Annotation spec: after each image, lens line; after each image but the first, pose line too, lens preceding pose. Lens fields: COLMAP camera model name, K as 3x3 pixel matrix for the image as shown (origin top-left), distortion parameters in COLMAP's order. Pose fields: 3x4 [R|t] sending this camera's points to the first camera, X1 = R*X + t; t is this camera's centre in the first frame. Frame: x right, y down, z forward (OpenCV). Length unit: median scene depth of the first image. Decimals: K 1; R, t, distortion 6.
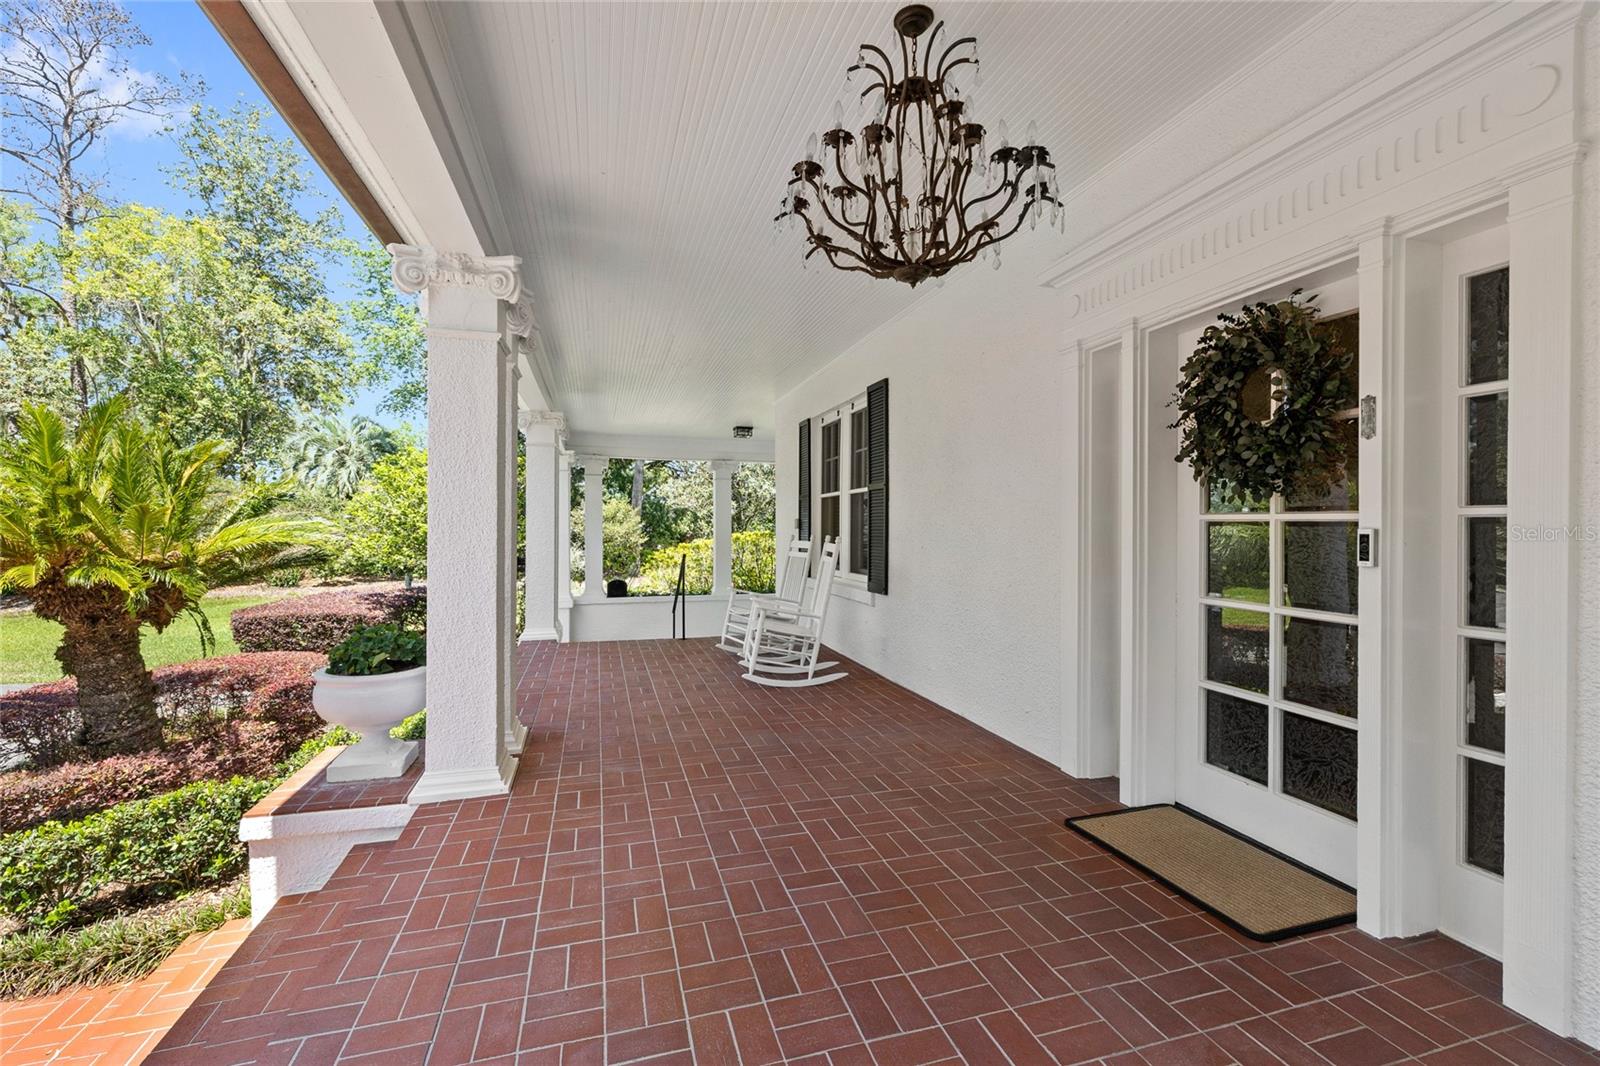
lens RADIAL K [[691.2, 0, 792.3], [0, 691.2, 532.4], [0, 0, 1]] dist [0.000950, -0.000147]
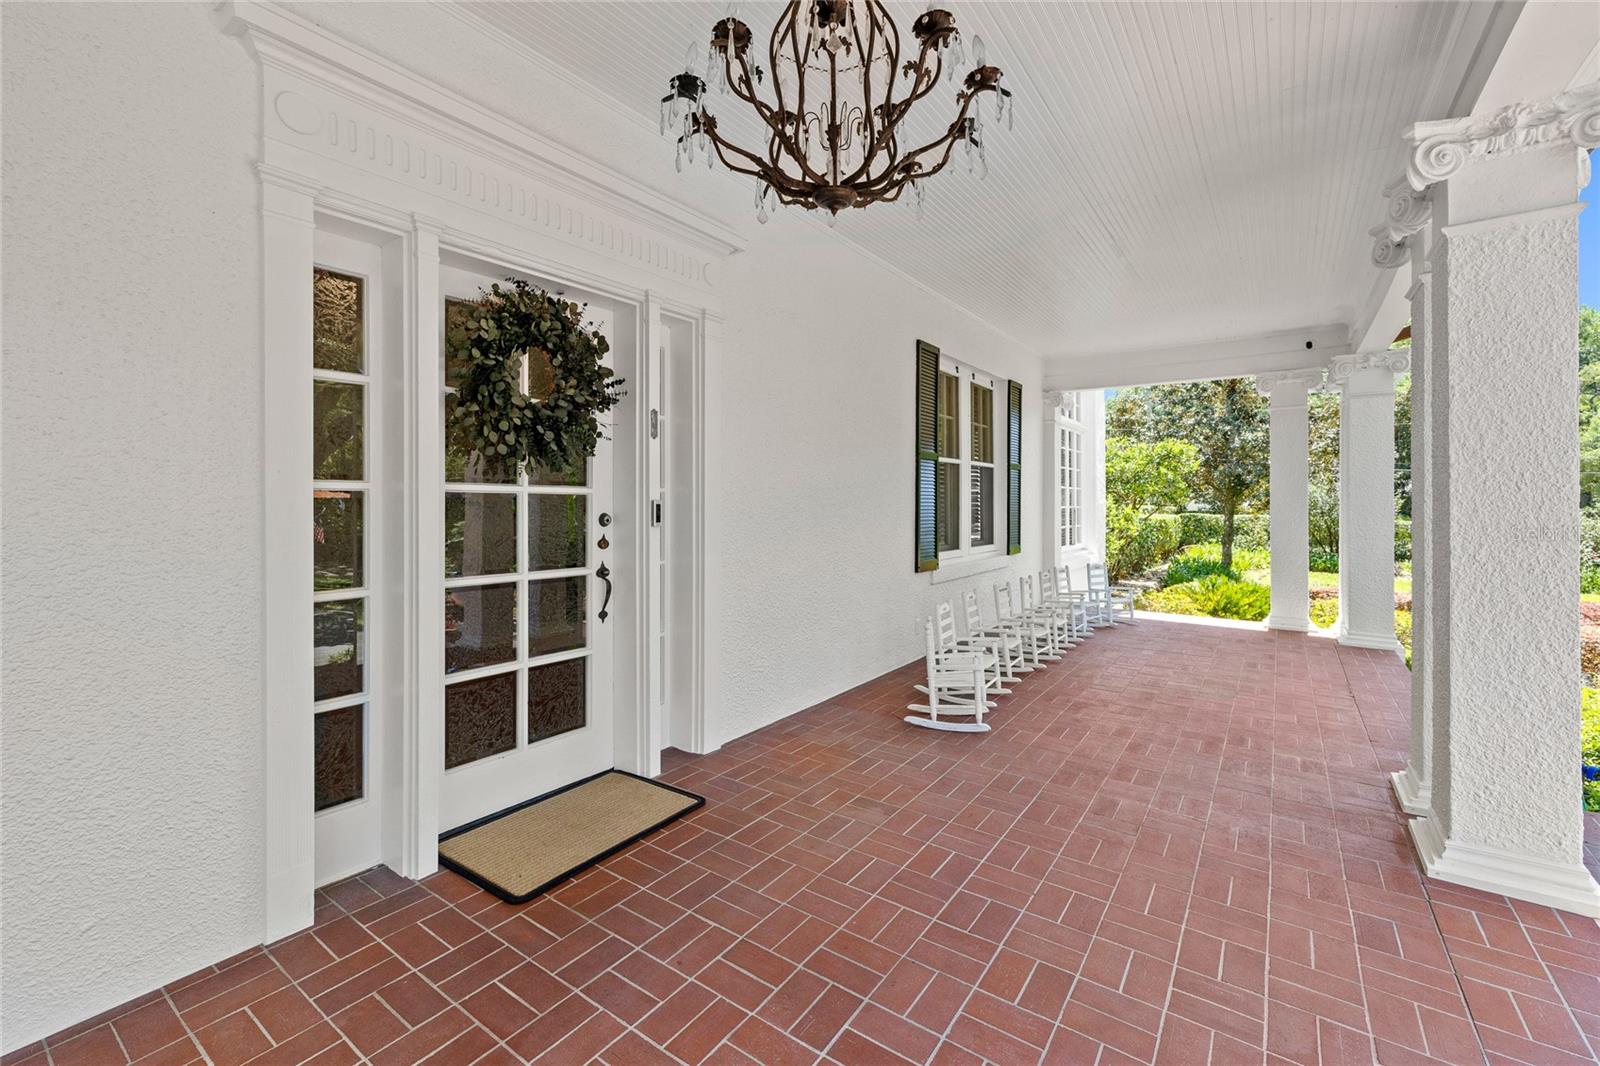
lens RADIAL K [[684.9, 0, 787.1], [0, 684.9, 505.2], [0, 0, 1]] dist [0.001354, 0.000072]
pose [[-0.625526, -0.007917, 0.780163, -0.387896], [-0.000565, 0.999953, 0.009695, -0.009086], [-0.780203, 0.005624, -0.625501, 1.381935]]
